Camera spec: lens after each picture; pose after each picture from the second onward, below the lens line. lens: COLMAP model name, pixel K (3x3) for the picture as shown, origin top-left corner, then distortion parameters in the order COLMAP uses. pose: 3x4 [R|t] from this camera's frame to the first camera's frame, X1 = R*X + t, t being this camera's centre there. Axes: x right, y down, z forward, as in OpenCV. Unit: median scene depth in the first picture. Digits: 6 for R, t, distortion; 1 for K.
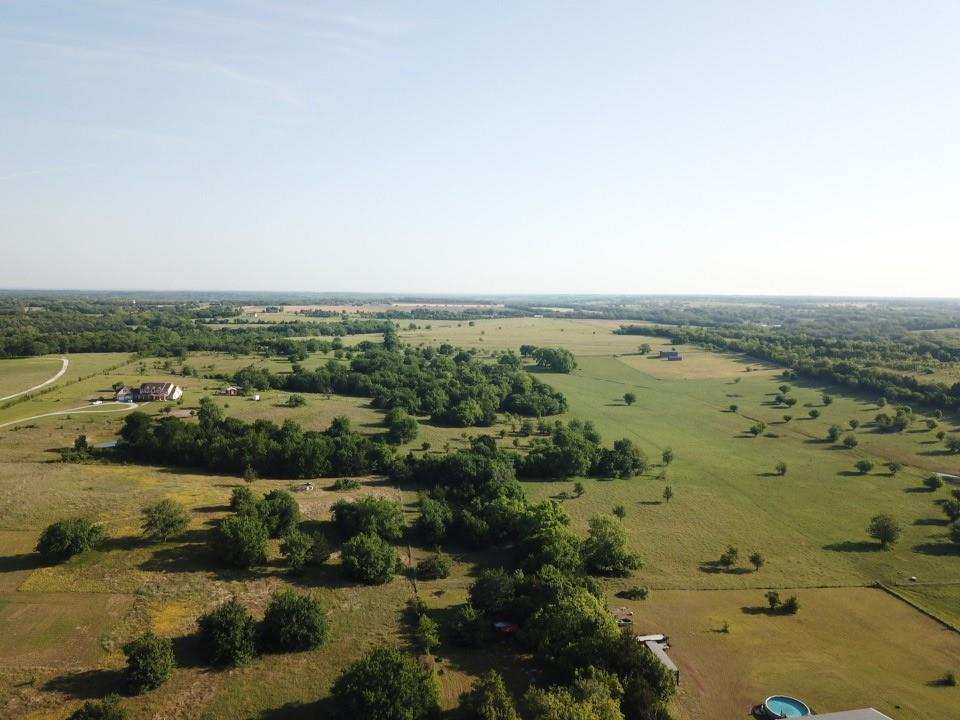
lens RADIAL K [[734.8, 0, 482.1], [0, 734.8, 362.1], [0, 0, 1]] dist [0.004732, -0.001033]
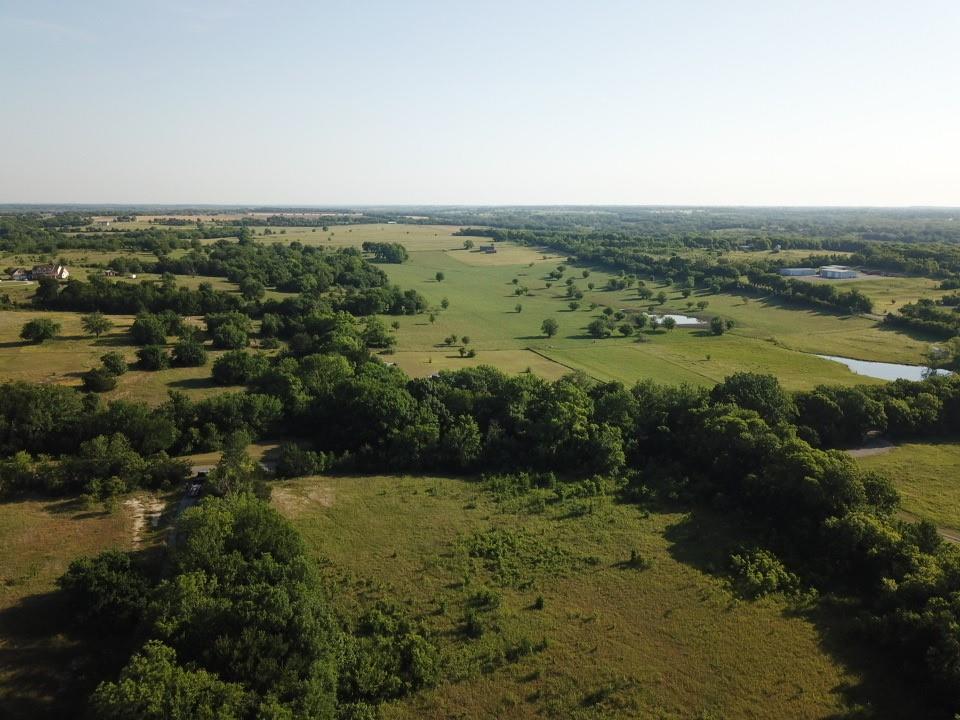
lens RADIAL K [[734.8, 0, 482.1], [0, 734.8, 362.1], [0, 0, 1]] dist [0.004732, -0.001033]
pose [[0.984107, -0.042697, 0.172369, 0.053801], [0.022499, 0.992821, 0.117476, 0.056661], [-0.176147, -0.111730, 0.978002, -0.333264]]
